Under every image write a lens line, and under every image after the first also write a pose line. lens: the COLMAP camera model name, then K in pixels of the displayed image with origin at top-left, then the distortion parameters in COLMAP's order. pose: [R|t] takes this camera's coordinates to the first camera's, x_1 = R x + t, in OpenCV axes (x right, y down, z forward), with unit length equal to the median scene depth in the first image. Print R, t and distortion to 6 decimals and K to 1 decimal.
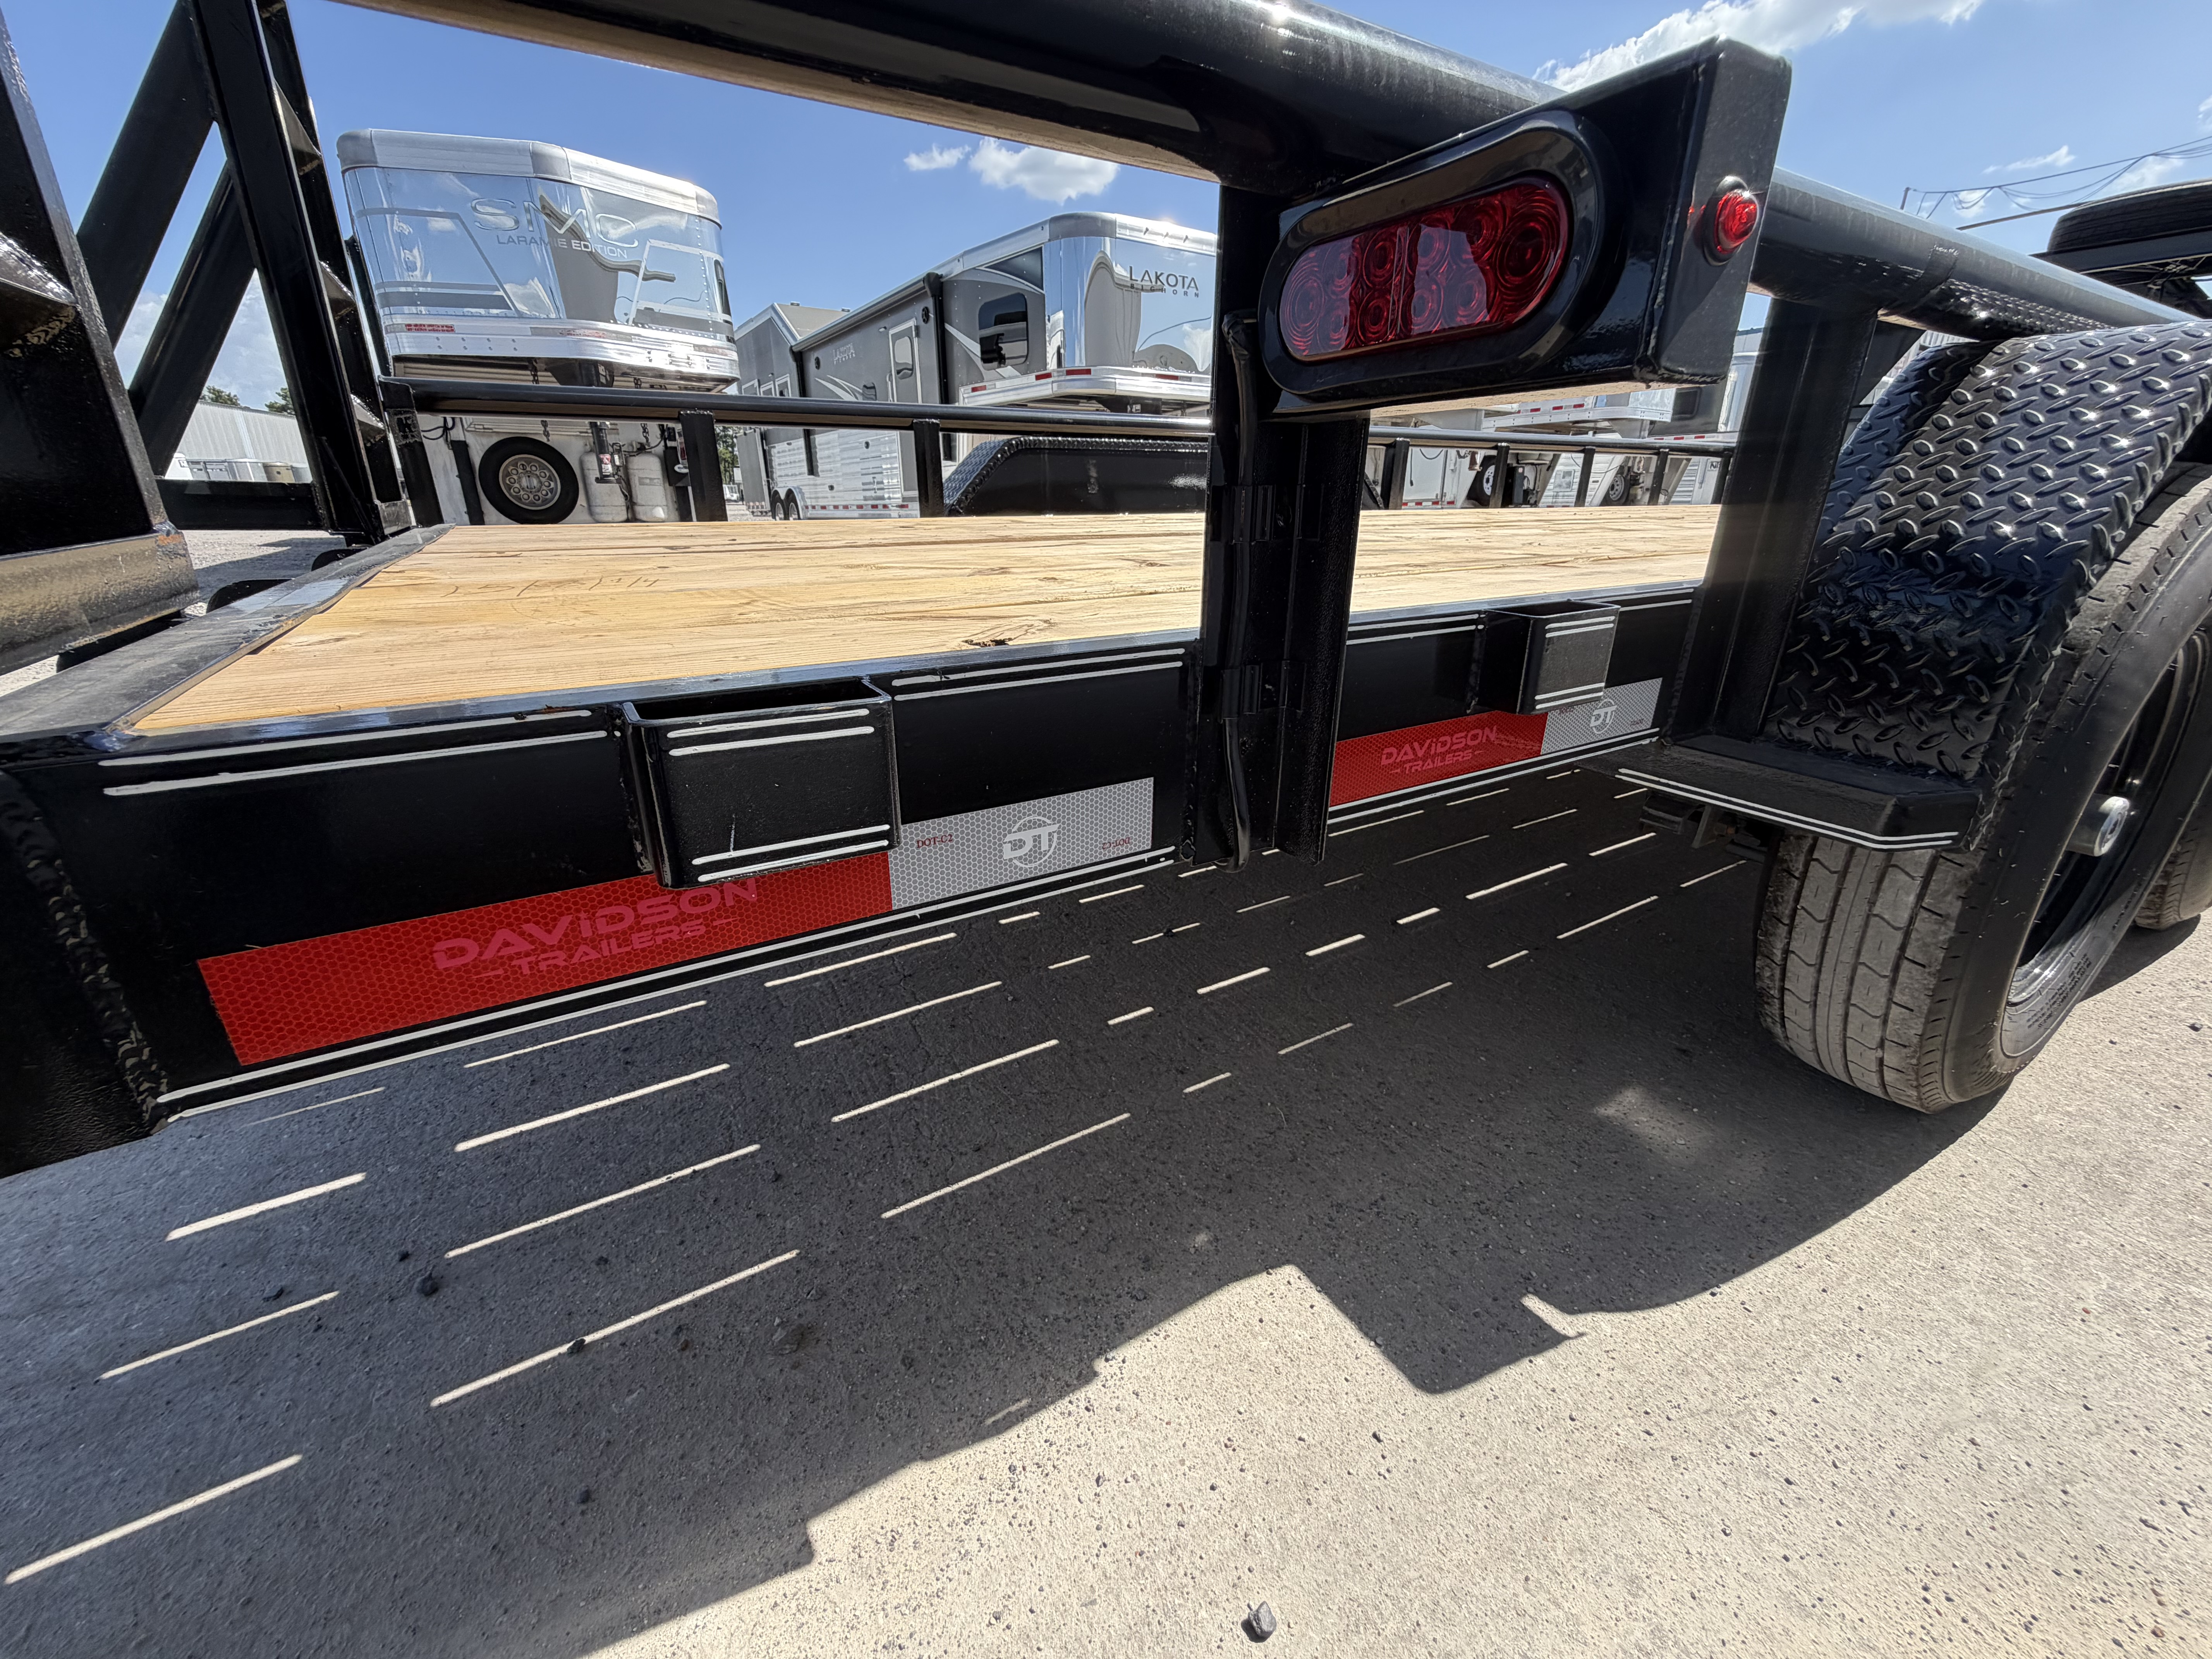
lens RADIAL K [[881.8, 0, 1101.4], [0, 881.8, 828.4], [0, 0, 1]] dist [0.000557, -0.000159]
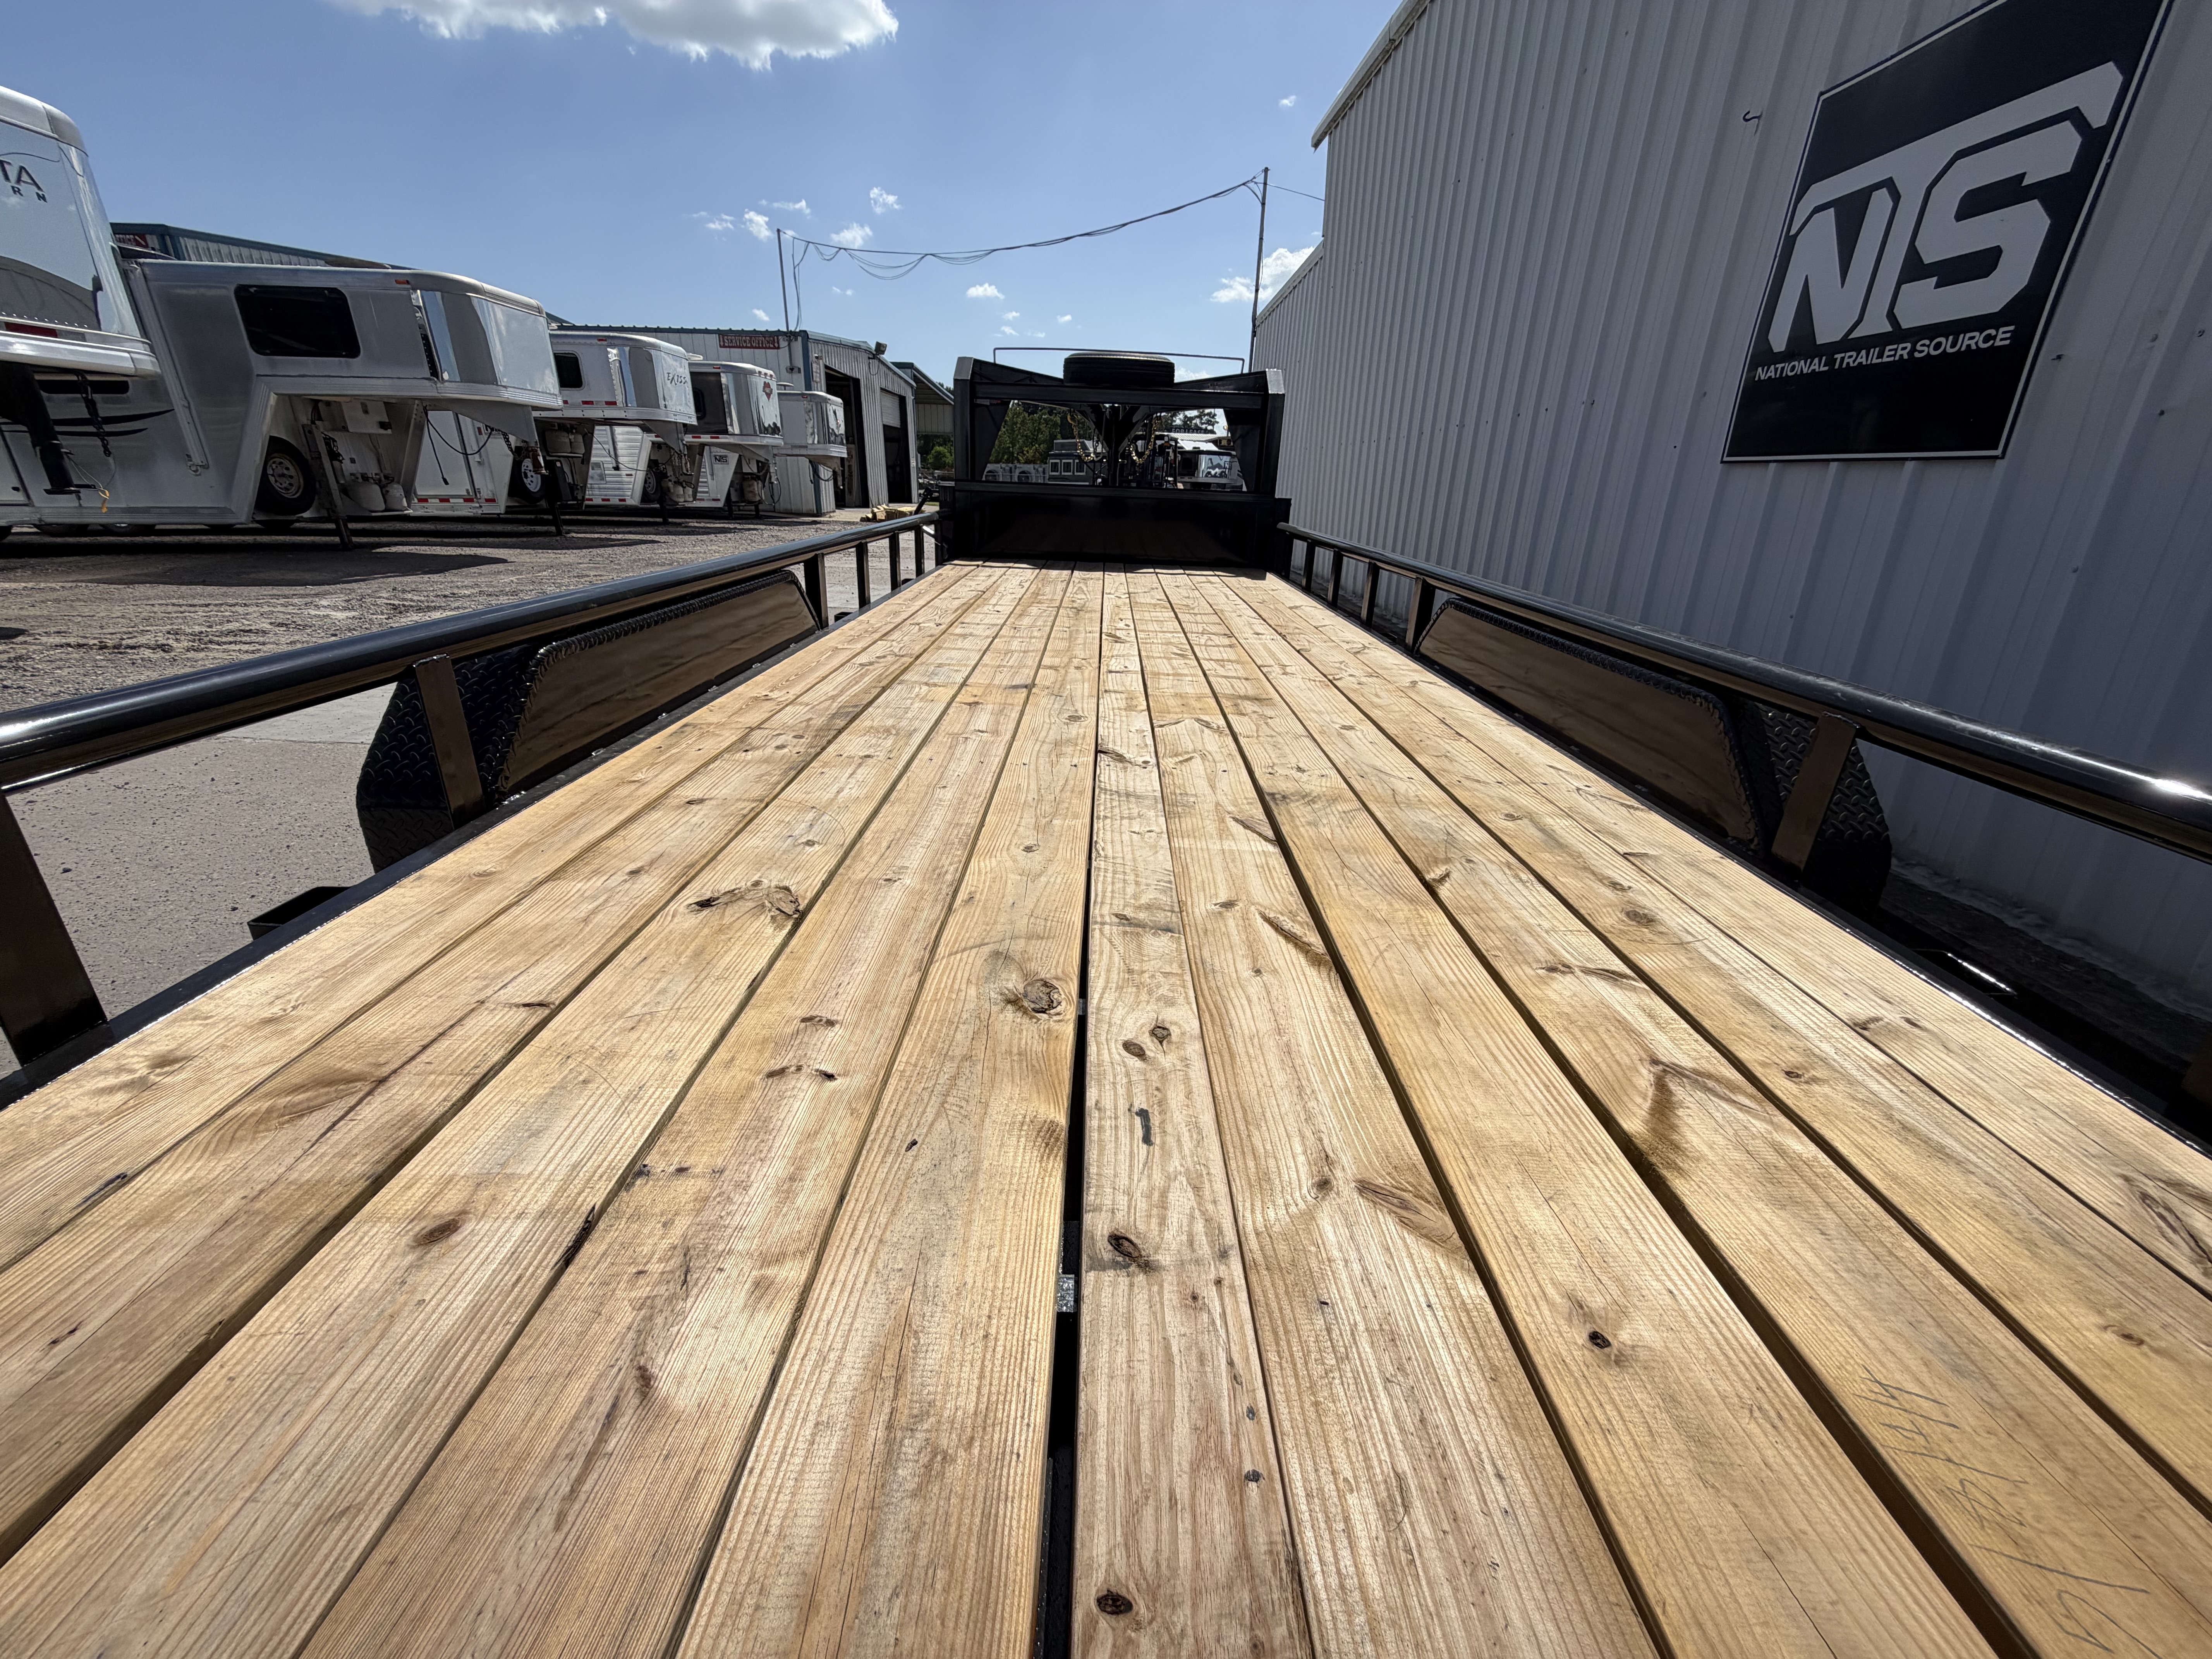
lens RADIAL K [[881.8, 0, 1109.0], [0, 881.8, 827.5], [0, 0, 1]] dist [0.000557, -0.000159]
pose [[0.514648, -0.302576, 0.802238, -1.058432], [0.273378, 0.944735, 0.180945, -0.843326], [-0.812651, 0.126191, 0.568923, 0.926059]]
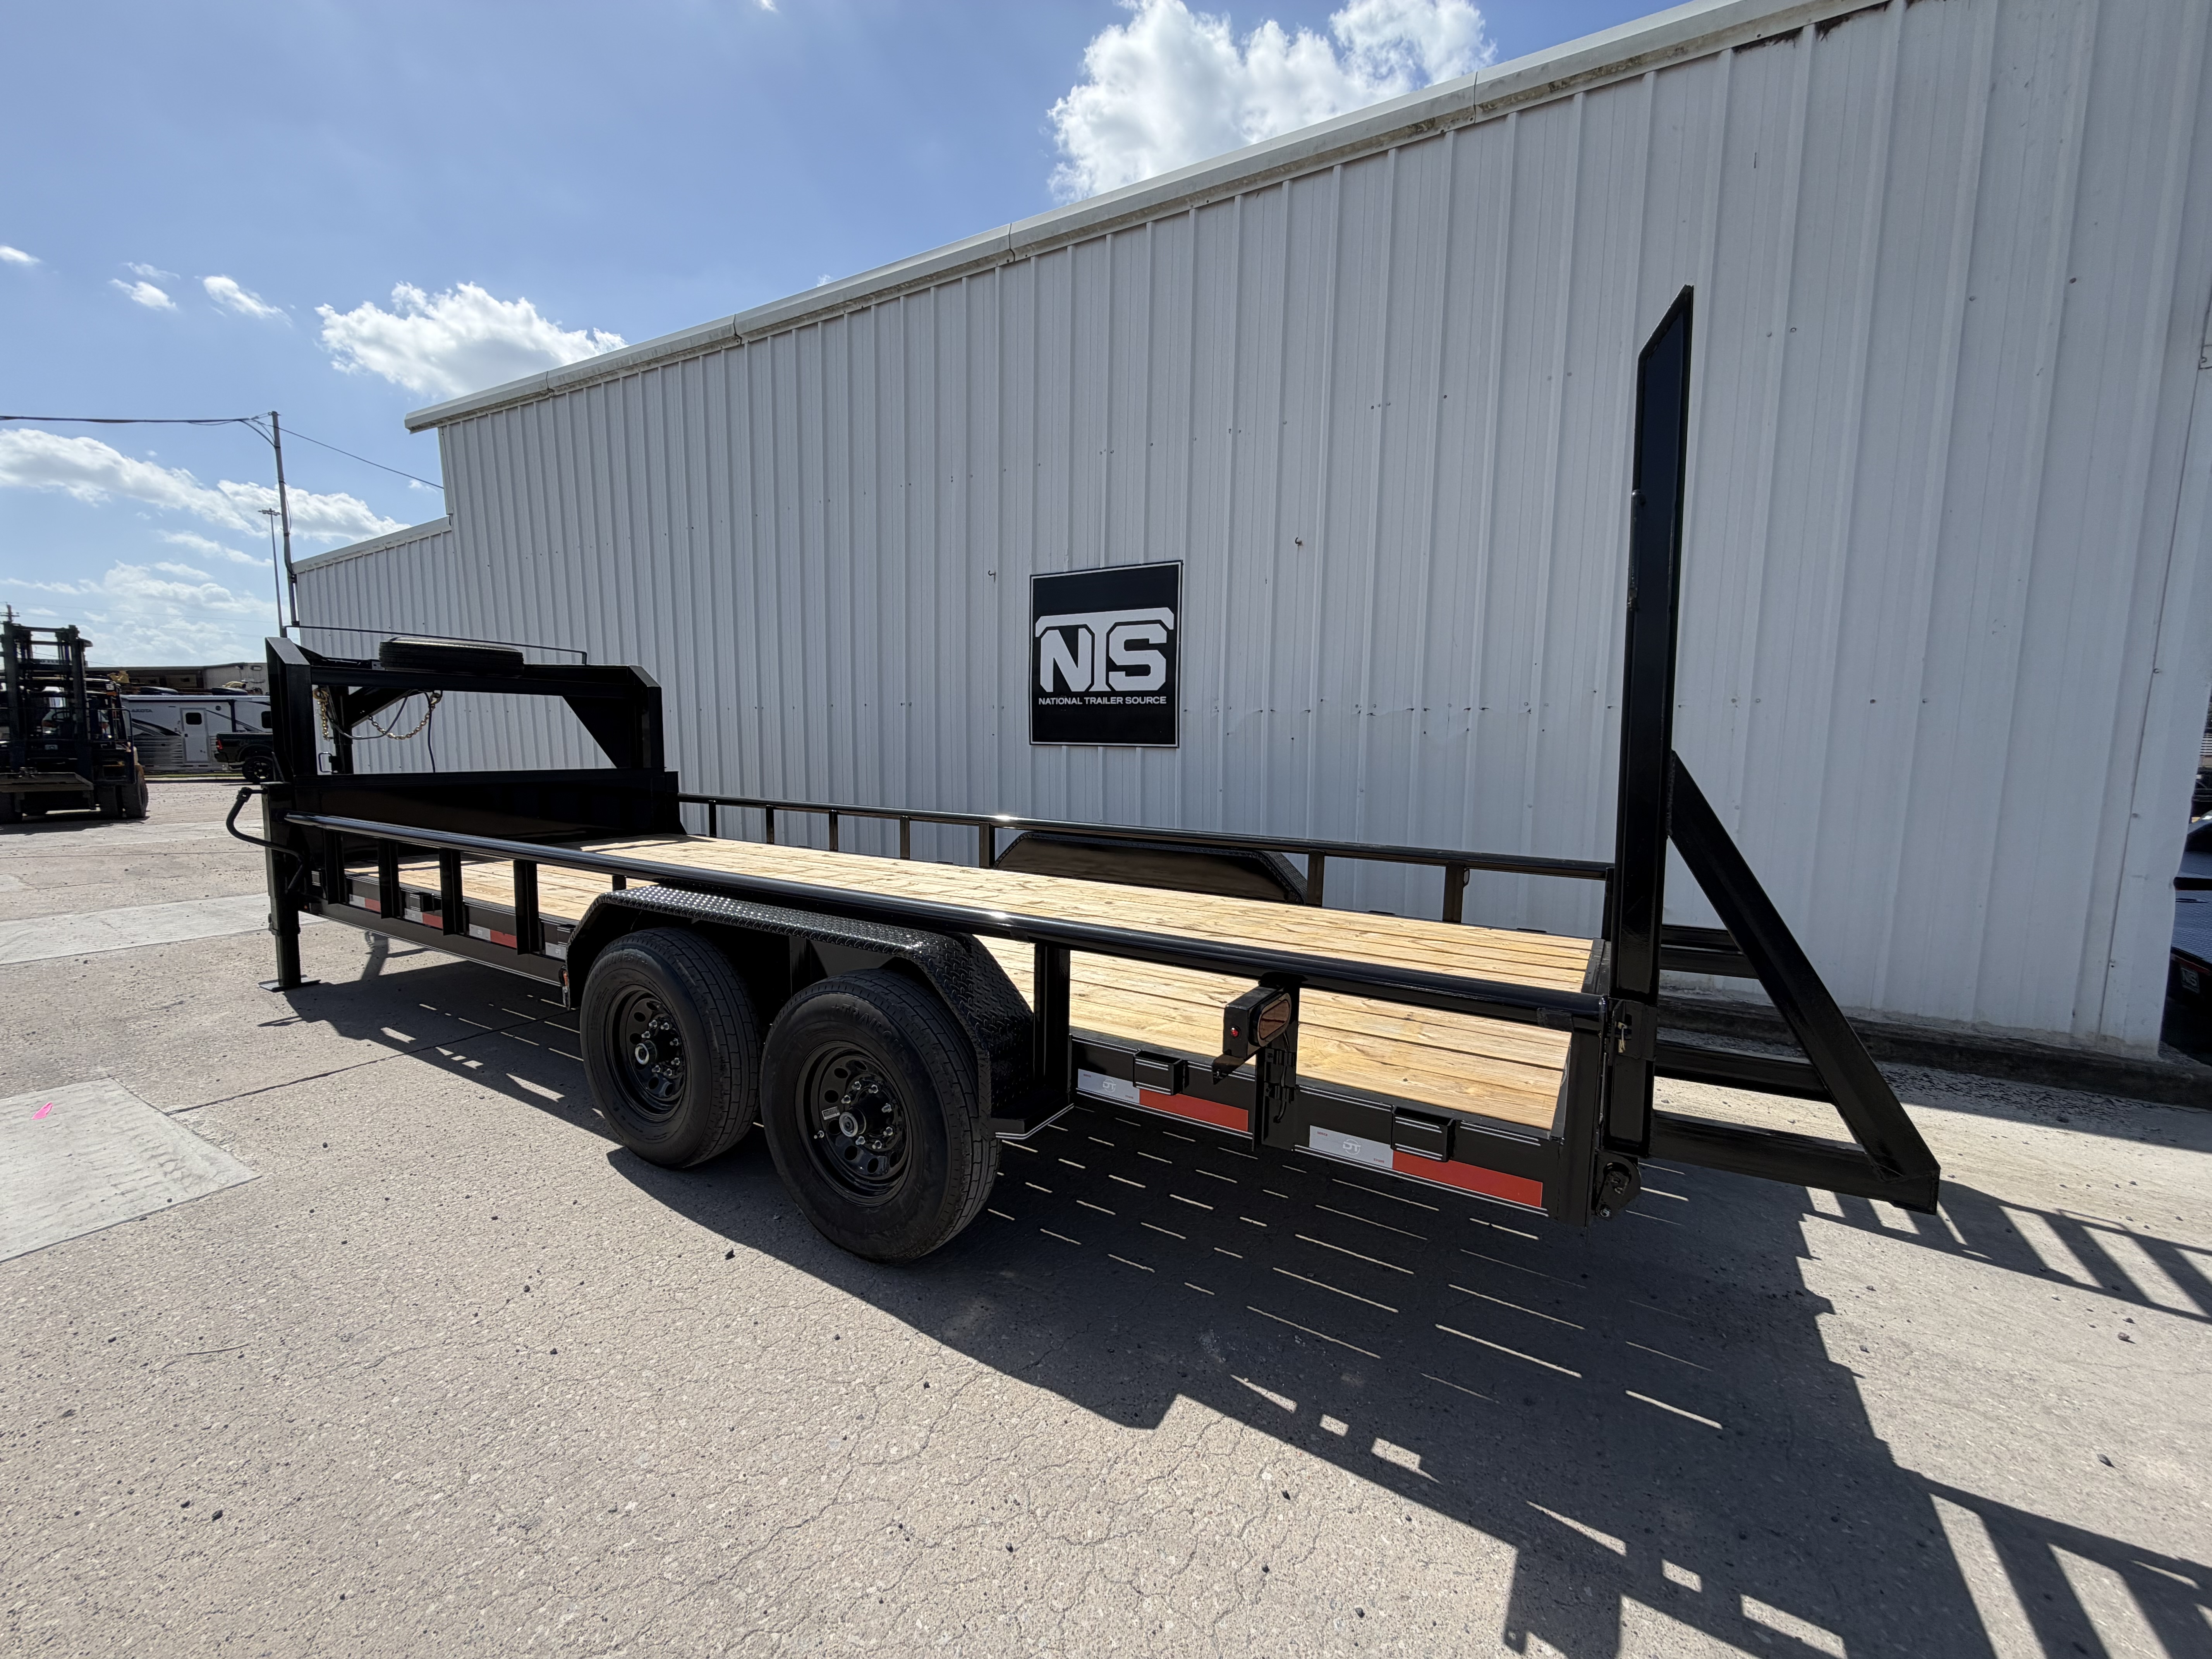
lens RADIAL K [[881.8, 0, 1100.4], [0, 881.8, 821.4], [0, 0, 1]] dist [0.000557, -0.000159]
pose [[-0.471165, -0.092944, 0.877135, -2.372508], [0.302388, 0.917148, 0.259616, -1.873673], [-0.828592, 0.387557, -0.404023, 3.064380]]
